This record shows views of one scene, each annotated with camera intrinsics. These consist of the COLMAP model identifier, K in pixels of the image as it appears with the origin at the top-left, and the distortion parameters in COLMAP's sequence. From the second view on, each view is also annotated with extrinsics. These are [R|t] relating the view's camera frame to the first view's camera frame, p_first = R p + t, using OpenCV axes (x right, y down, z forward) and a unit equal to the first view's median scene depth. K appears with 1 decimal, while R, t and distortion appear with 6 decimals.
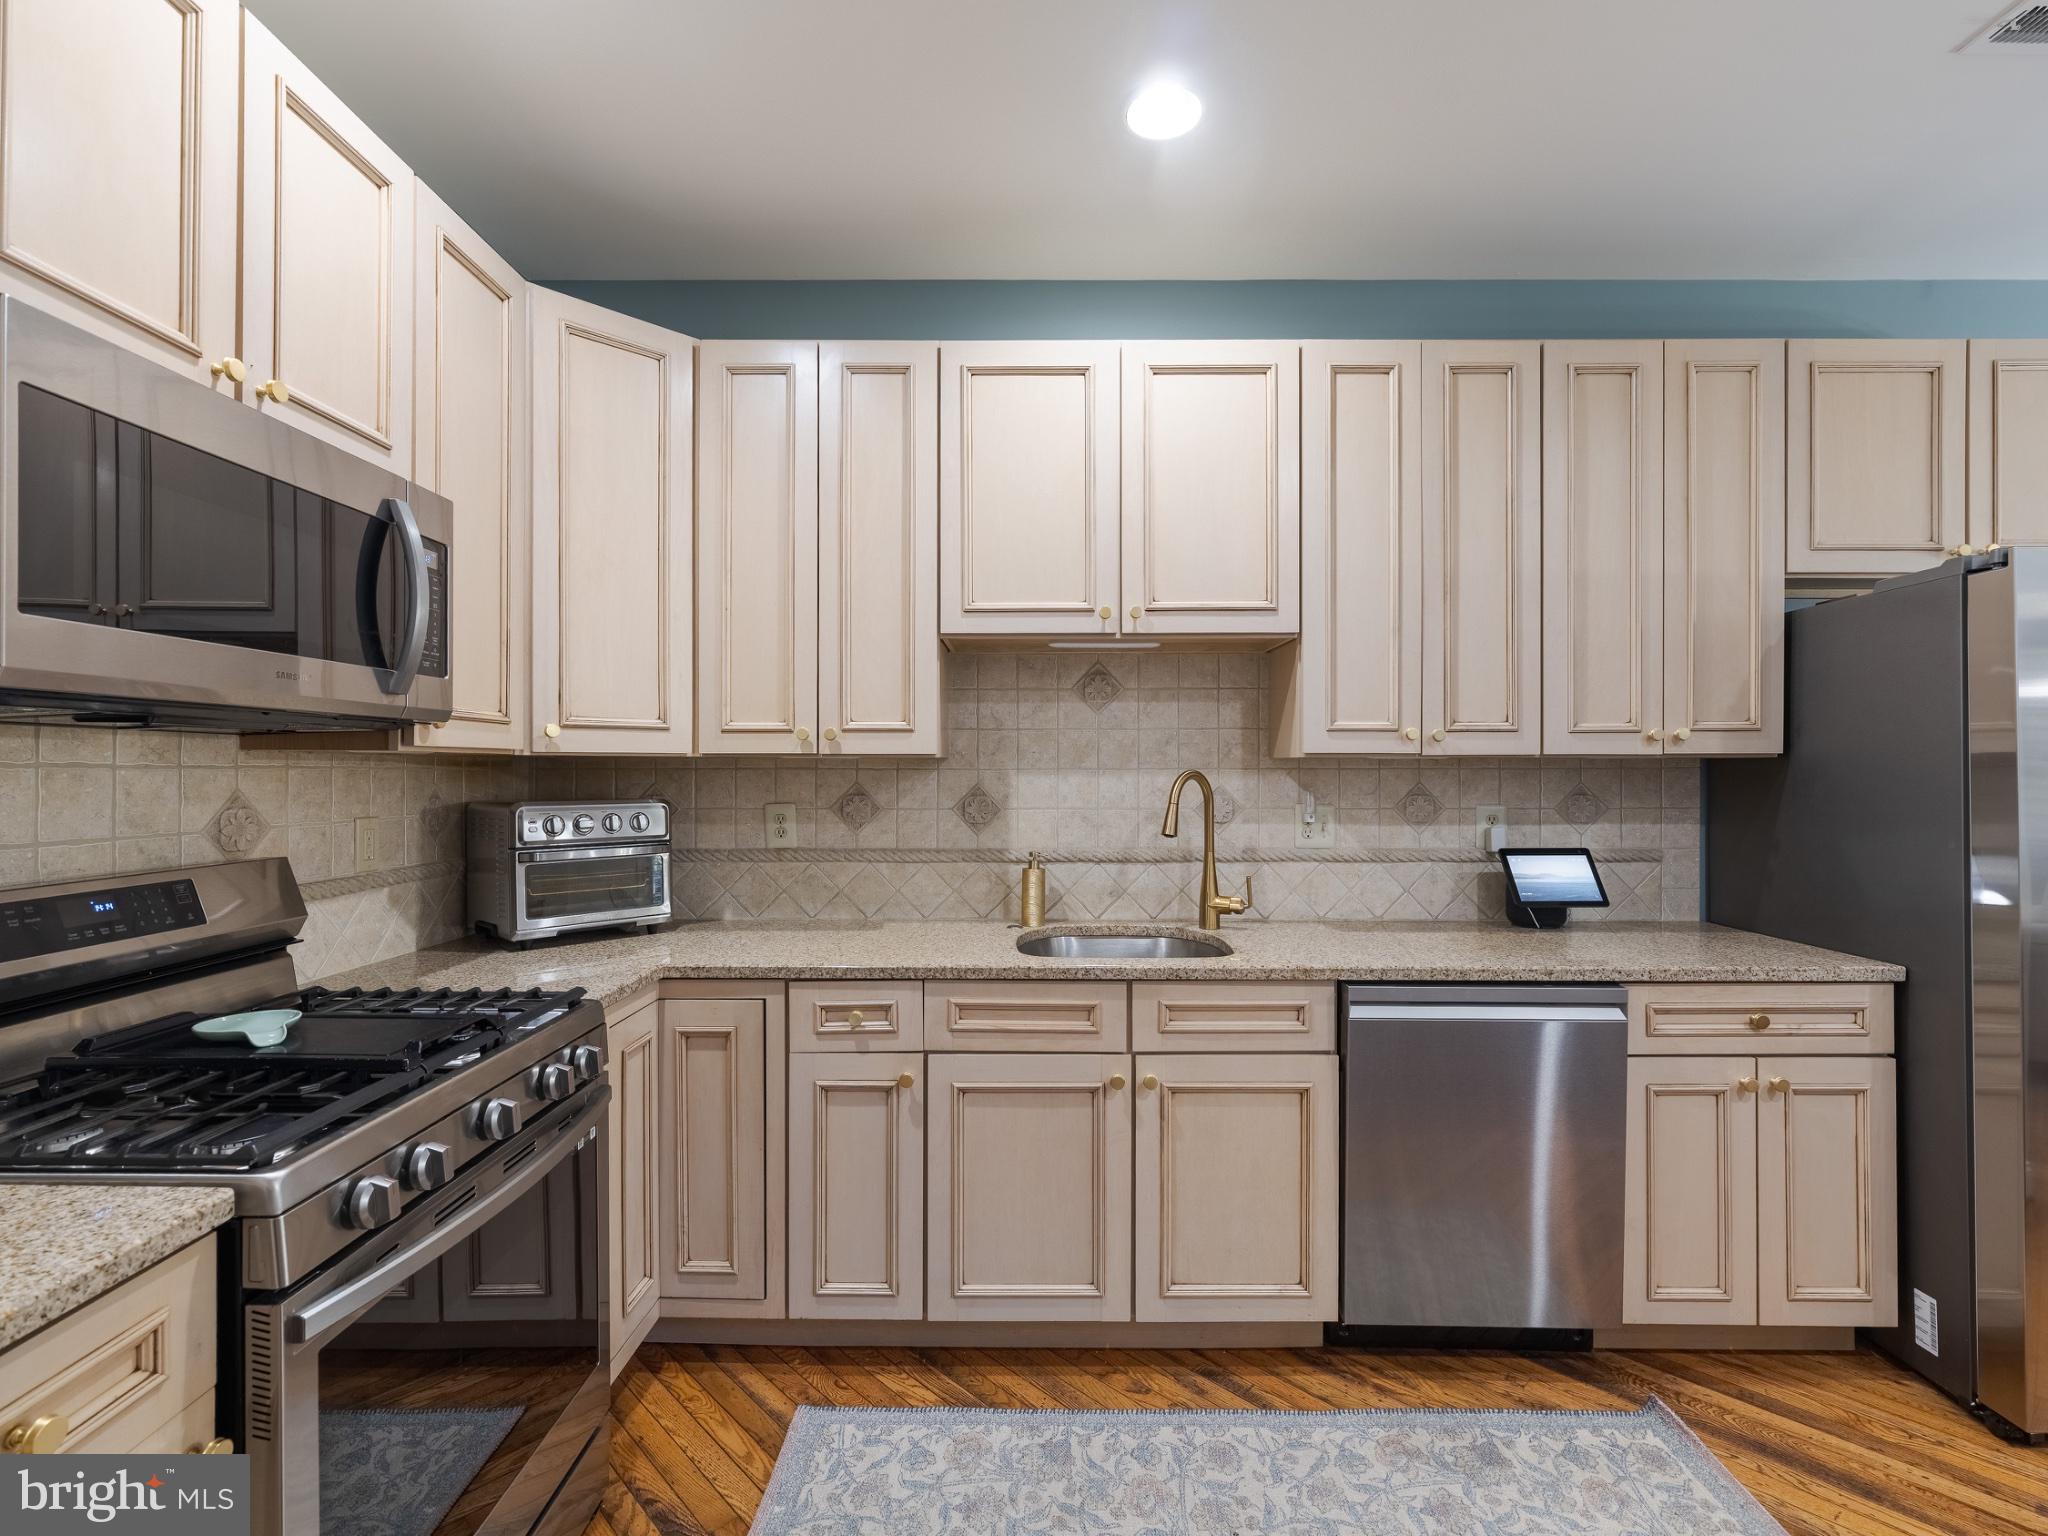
lens RADIAL K [[934.3, 0, 1025.4], [0, 934.3, 775.9], [0, 0, 1]] dist [-0.001106, -0.000678]
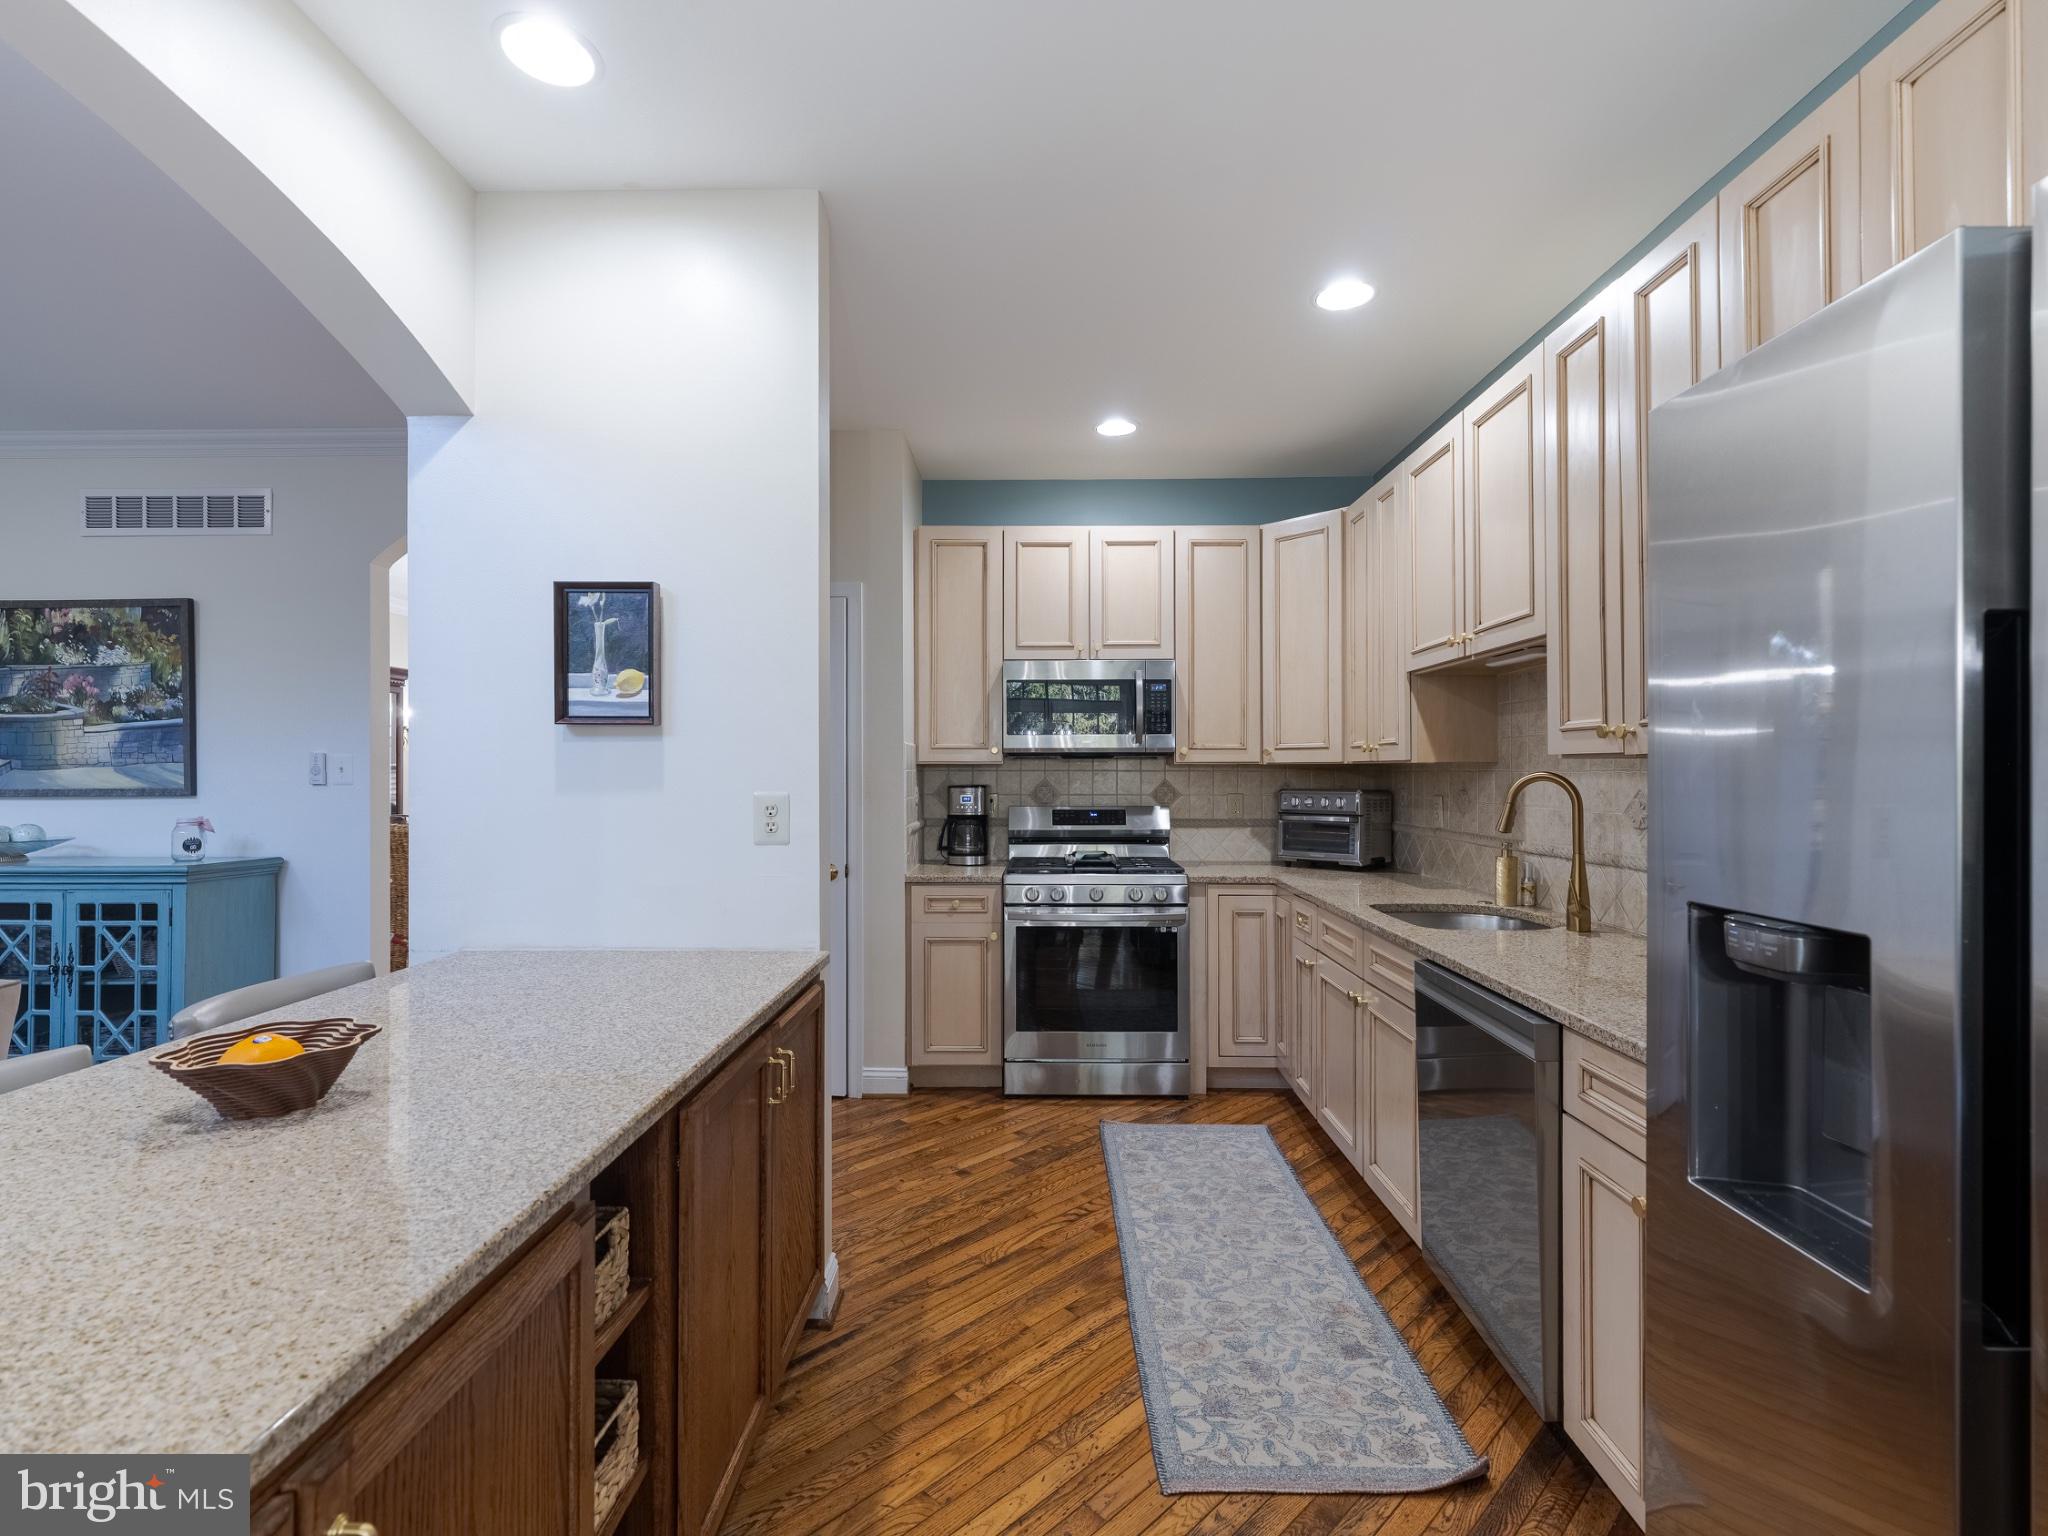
lens RADIAL K [[934.3, 0, 1013.5], [0, 934.3, 763.7], [0, 0, 1]] dist [-0.001106, -0.000678]
pose [[-0.015156, -0.007080, -0.999860, 1.567269], [0.000142, 0.999975, -0.007083, -0.009544], [0.999885, -0.000249, -0.015155, 0.540489]]
